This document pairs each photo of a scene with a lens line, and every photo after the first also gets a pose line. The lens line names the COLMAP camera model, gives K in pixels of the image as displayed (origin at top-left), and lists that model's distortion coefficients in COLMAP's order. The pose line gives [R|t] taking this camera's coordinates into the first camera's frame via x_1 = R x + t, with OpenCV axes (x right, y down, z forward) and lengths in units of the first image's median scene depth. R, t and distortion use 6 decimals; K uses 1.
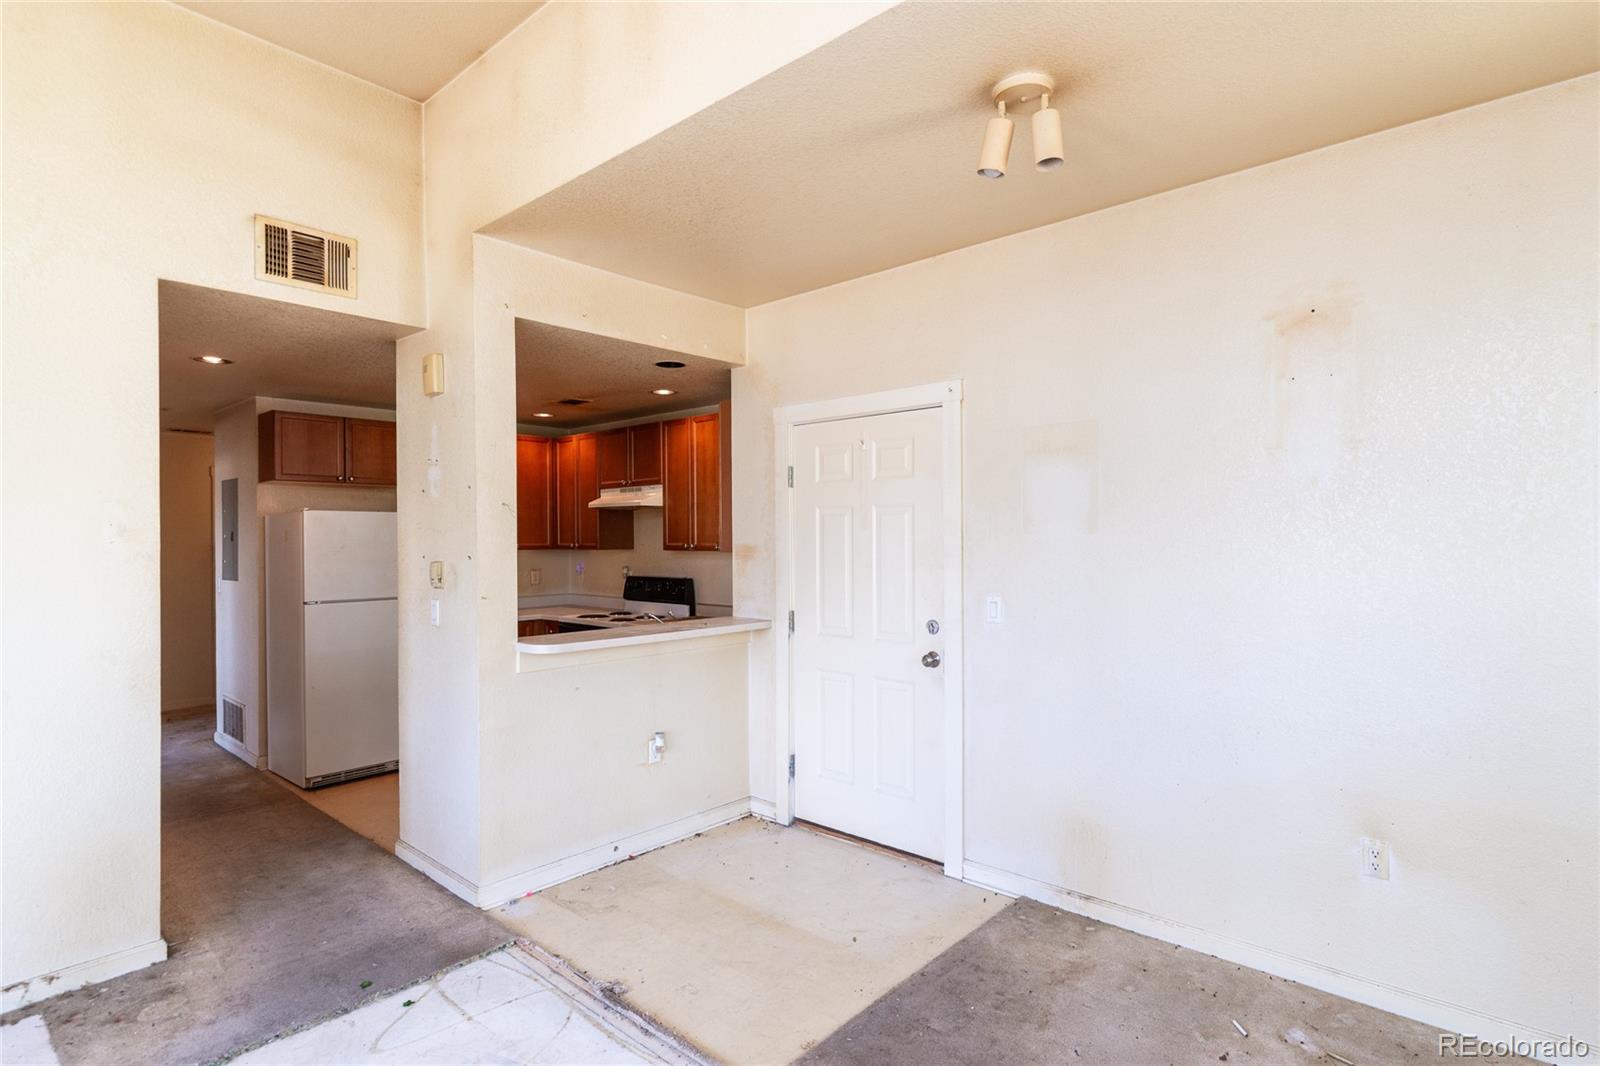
lens RADIAL K [[797.2, 0, 825.8], [0, 797.2, 538.1], [0, 0, 1]] dist [0.000434, -0.000076]
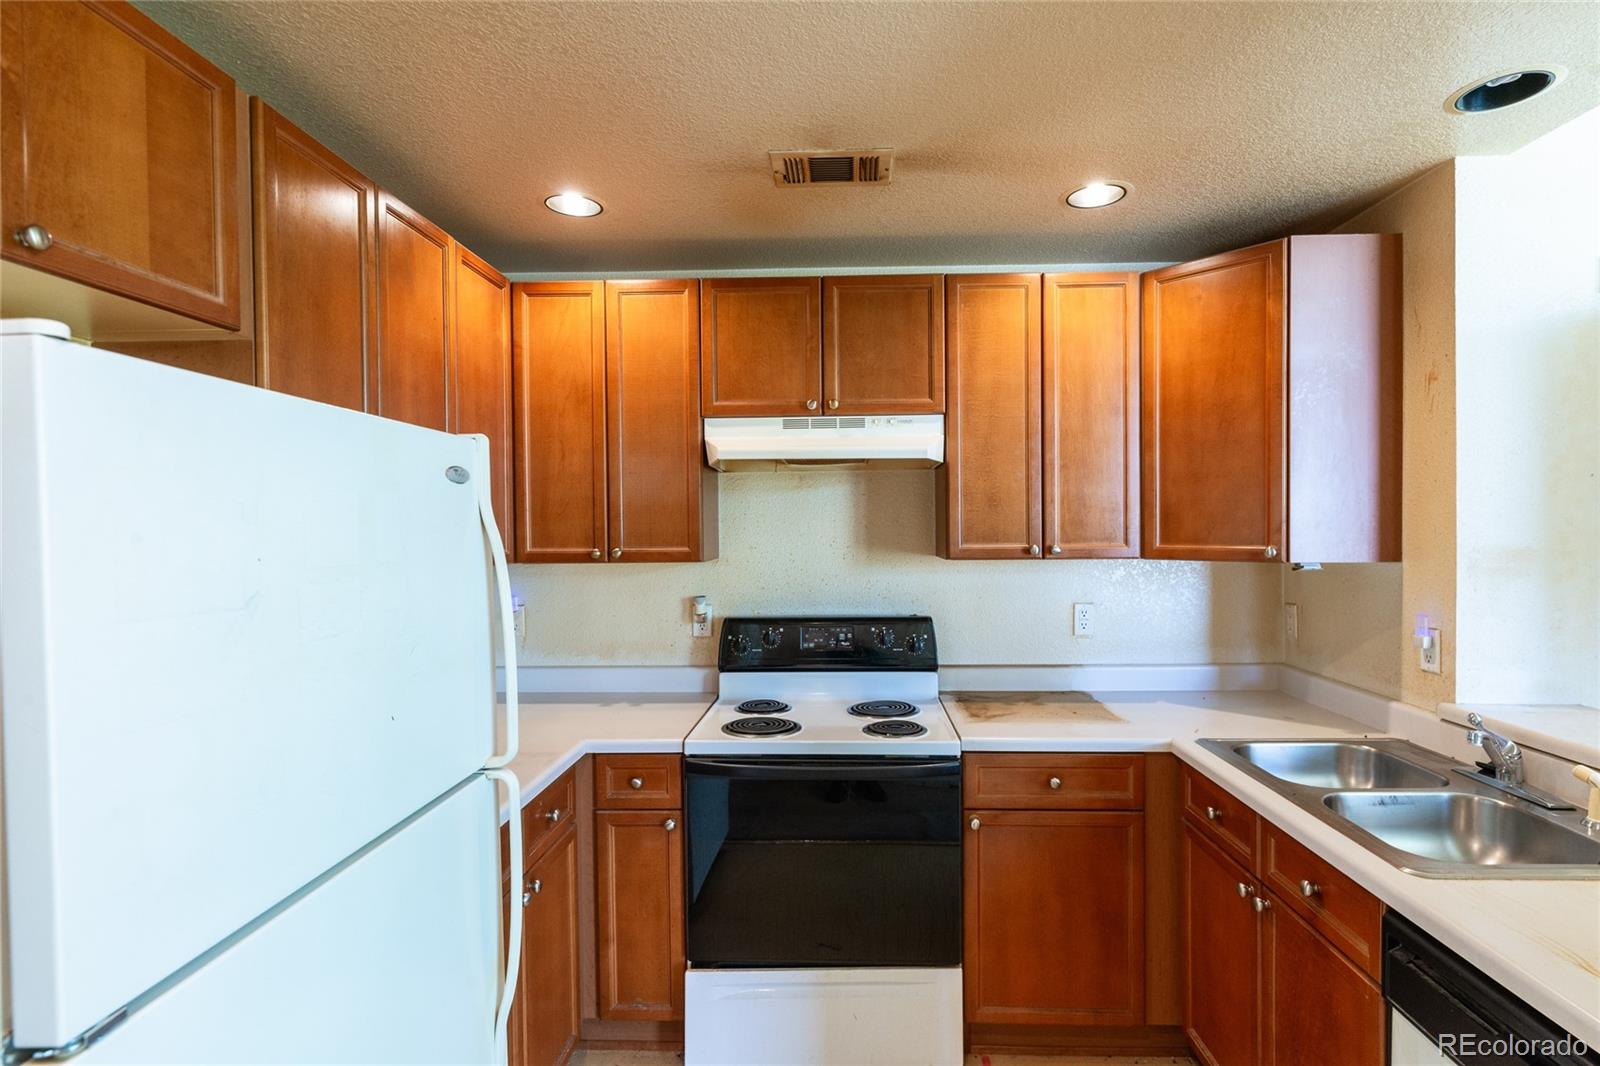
lens RADIAL K [[782.9, 0, 832.4], [0, 782.9, 537.5], [0, 0, 1]] dist [0.000577, 0.000822]
pose [[0.773707, -0.009747, 0.633468, -0.501973], [0.003509, 0.999932, 0.011100, -0.002517], [-0.633533, -0.006365, 0.773689, 0.649489]]
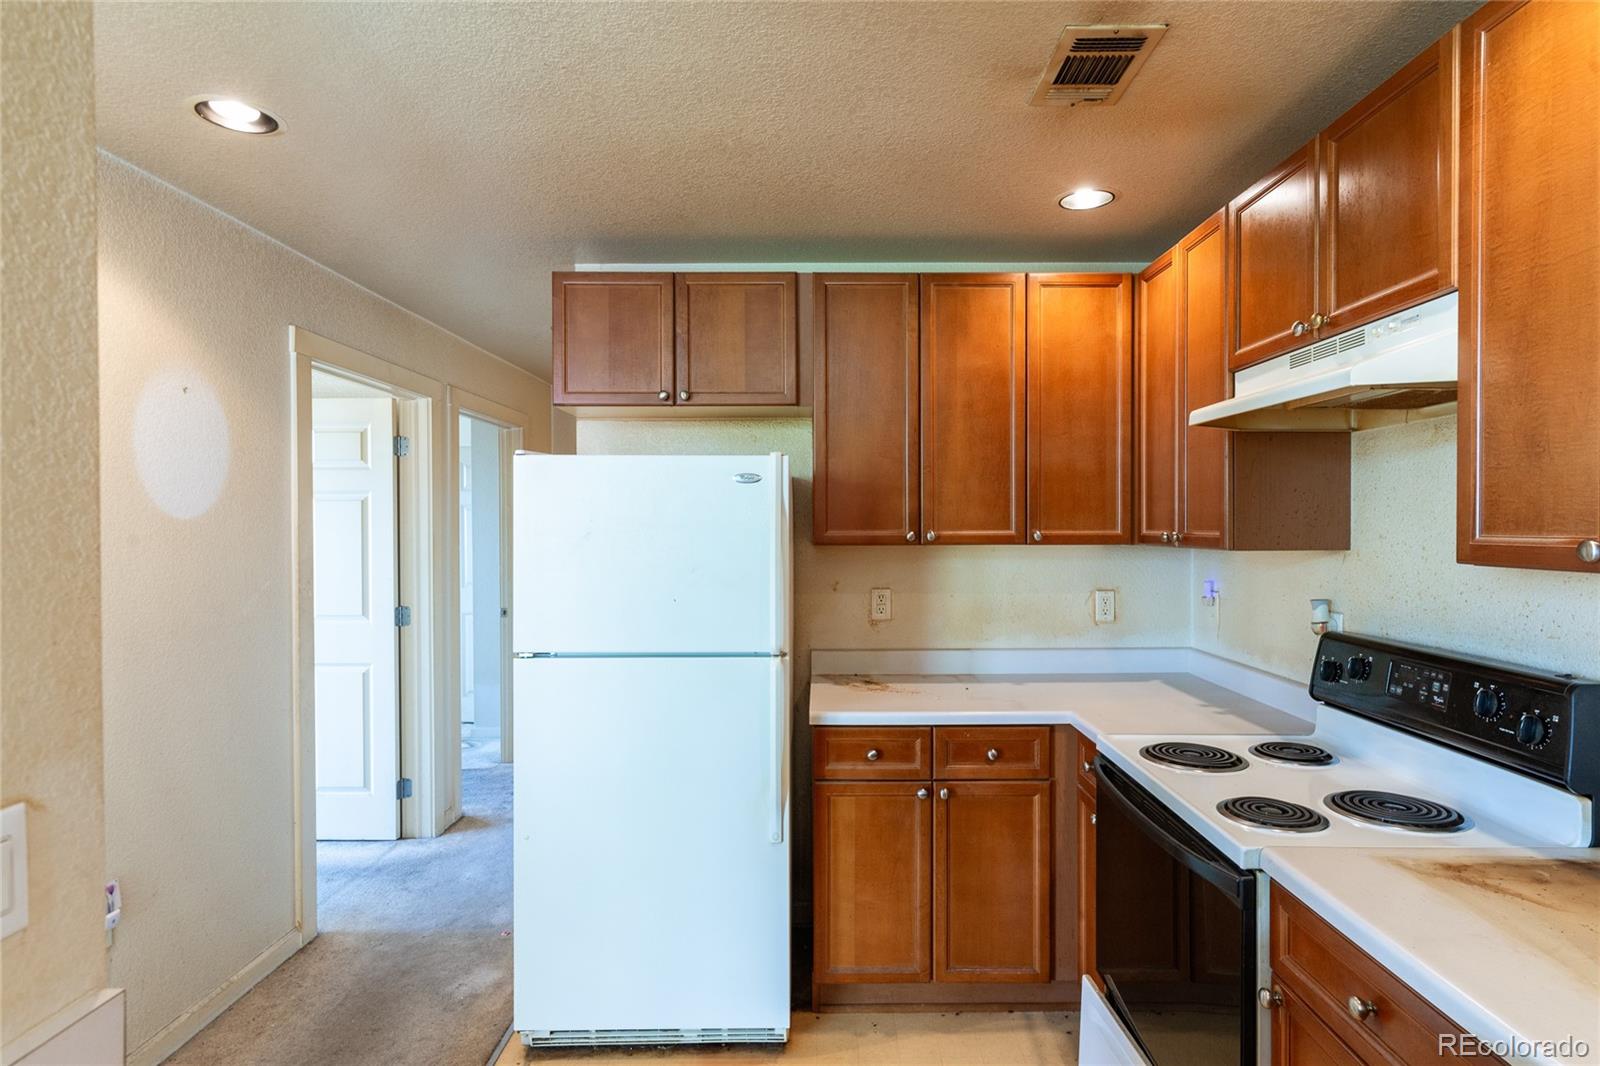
lens RADIAL K [[842.5, 0, 823.9], [0, 842.5, 535.1], [0, 0, 1]] dist [0.003908, 0.001883]
pose [[0.658526, 0.014649, -0.752415, -0.128523], [-0.002684, 0.999850, 0.017118, 0.002503], [0.752553, -0.009253, 0.658466, 0.642050]]
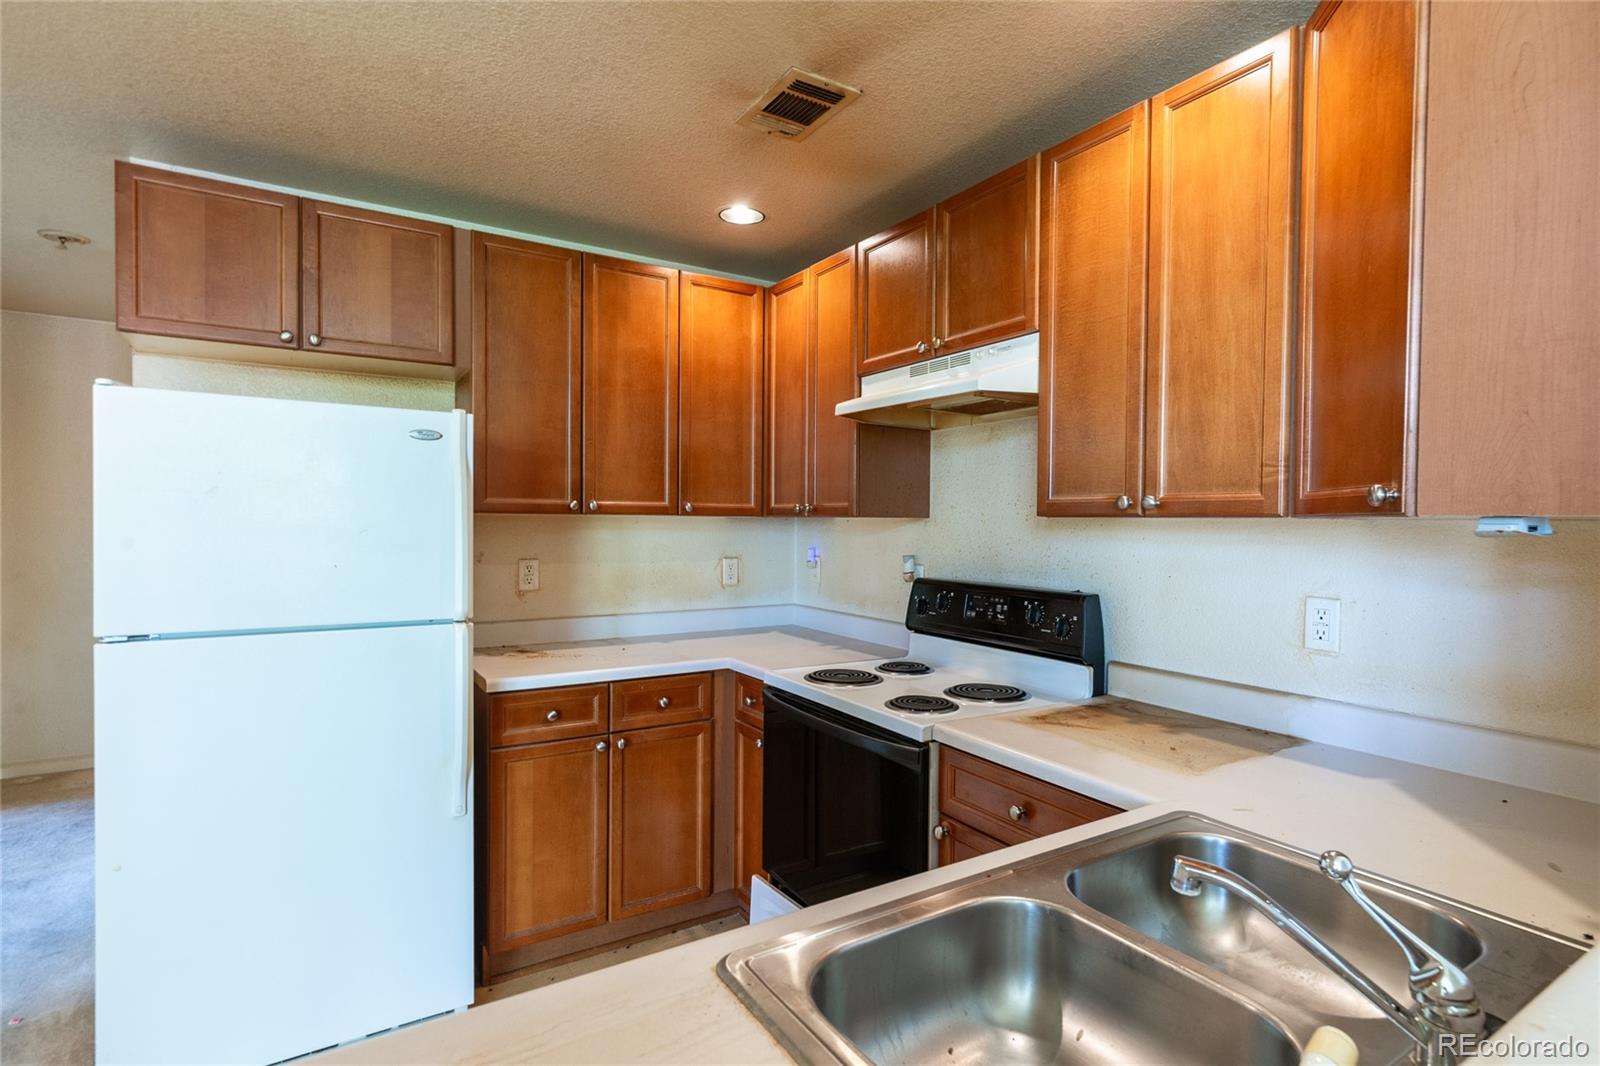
lens RADIAL K [[797.2, 0, 825.8], [0, 797.2, 538.1], [0, 0, 1]] dist [0.000434, -0.000076]
pose [[0.959731, 0.021760, -0.280077, -0.181225], [-0.016385, 0.999634, 0.021519, 0.017625], [0.280443, -0.016064, 0.959736, 0.587698]]
